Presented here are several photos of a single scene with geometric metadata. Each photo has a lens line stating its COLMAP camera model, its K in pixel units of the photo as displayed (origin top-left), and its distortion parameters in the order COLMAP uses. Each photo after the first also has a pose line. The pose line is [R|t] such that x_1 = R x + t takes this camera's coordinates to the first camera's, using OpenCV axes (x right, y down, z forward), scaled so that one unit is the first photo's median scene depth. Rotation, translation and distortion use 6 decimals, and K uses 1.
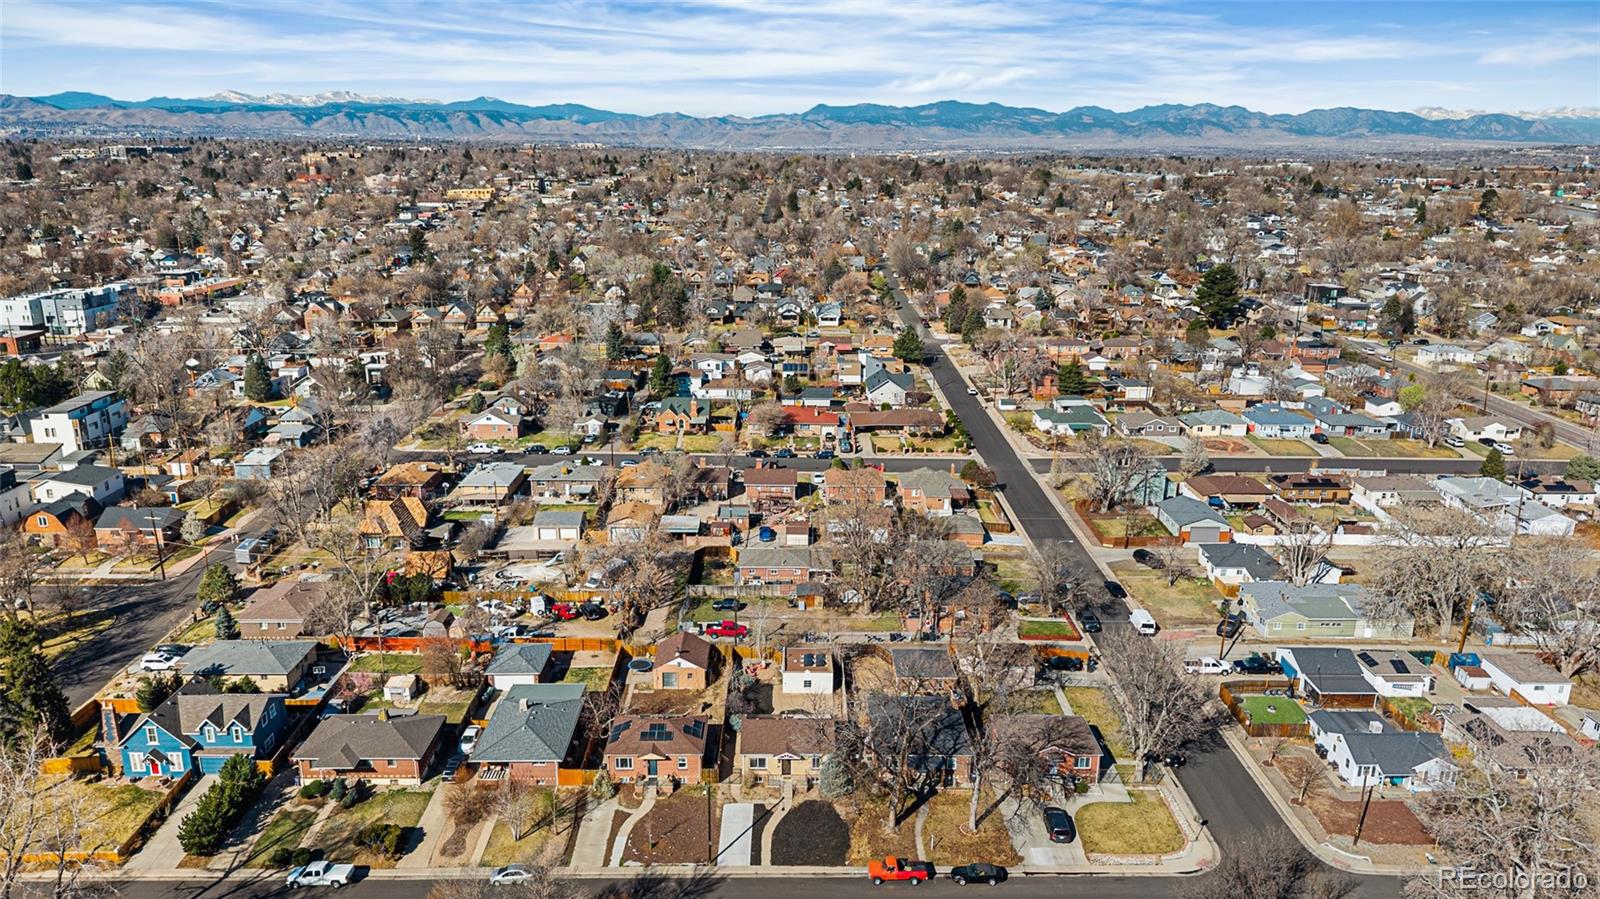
lens RADIAL K [[1060.3, 0, 800.0], [0, 1060.3, 449.5], [0, 0, 1]] dist [0.024653, -0.003428]
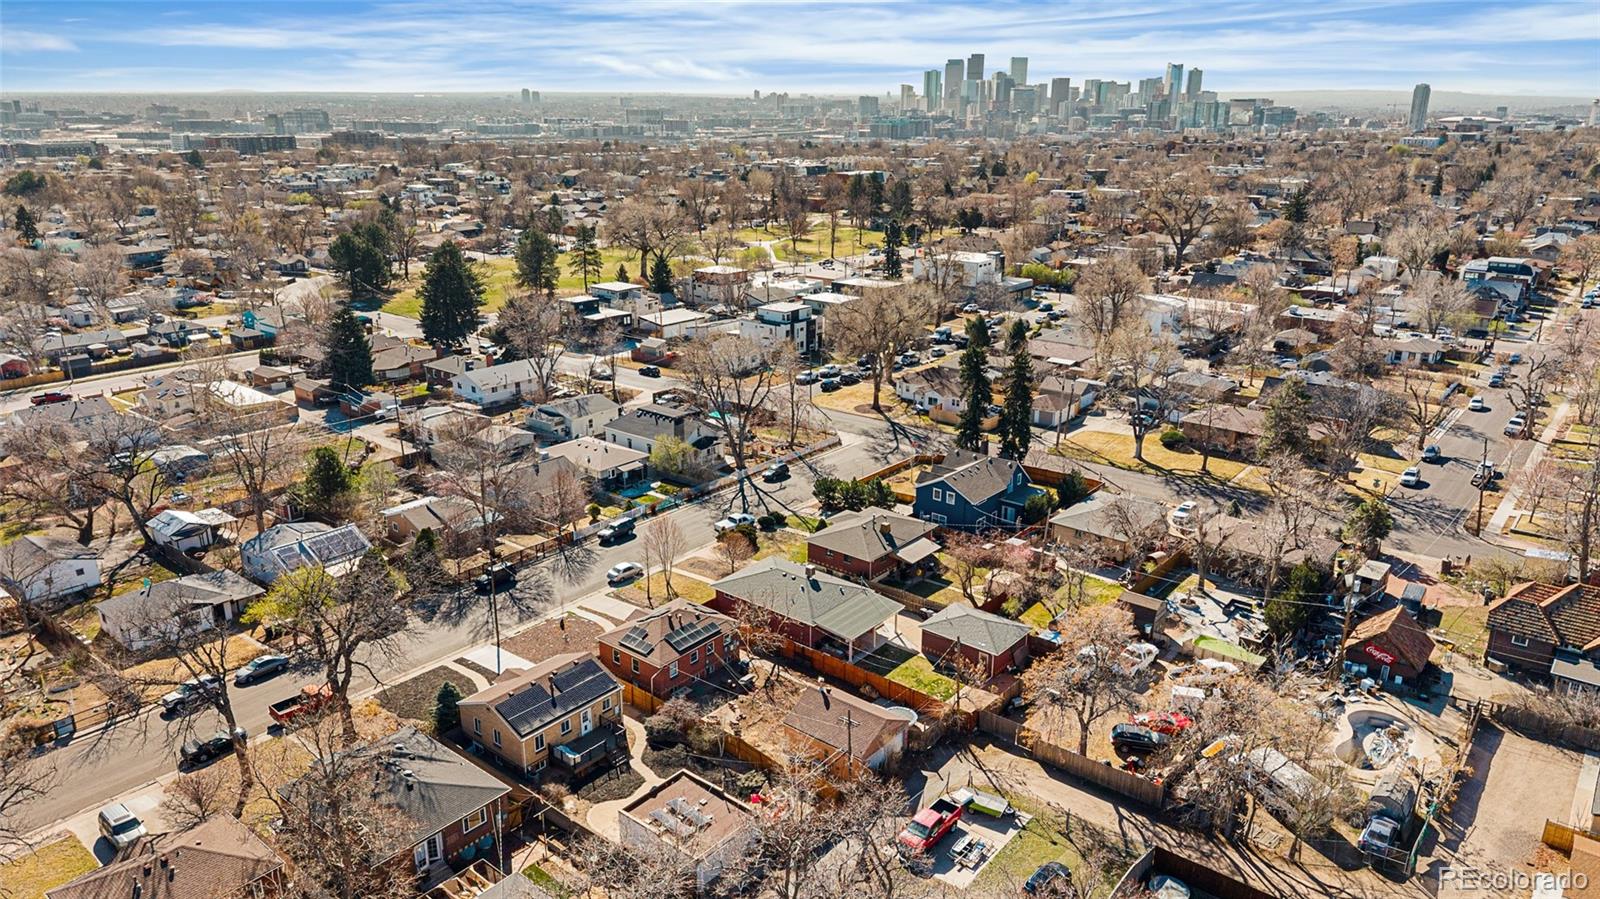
lens RADIAL K [[1060.3, 0, 800.0], [0, 1060.3, 449.5], [0, 0, 1]] dist [0.024653, -0.003428]
pose [[-0.639466, 0.215606, -0.737968, 0.408912], [-0.233233, 0.860235, 0.453430, -0.269569], [0.732588, 0.462072, -0.499804, 1.540862]]
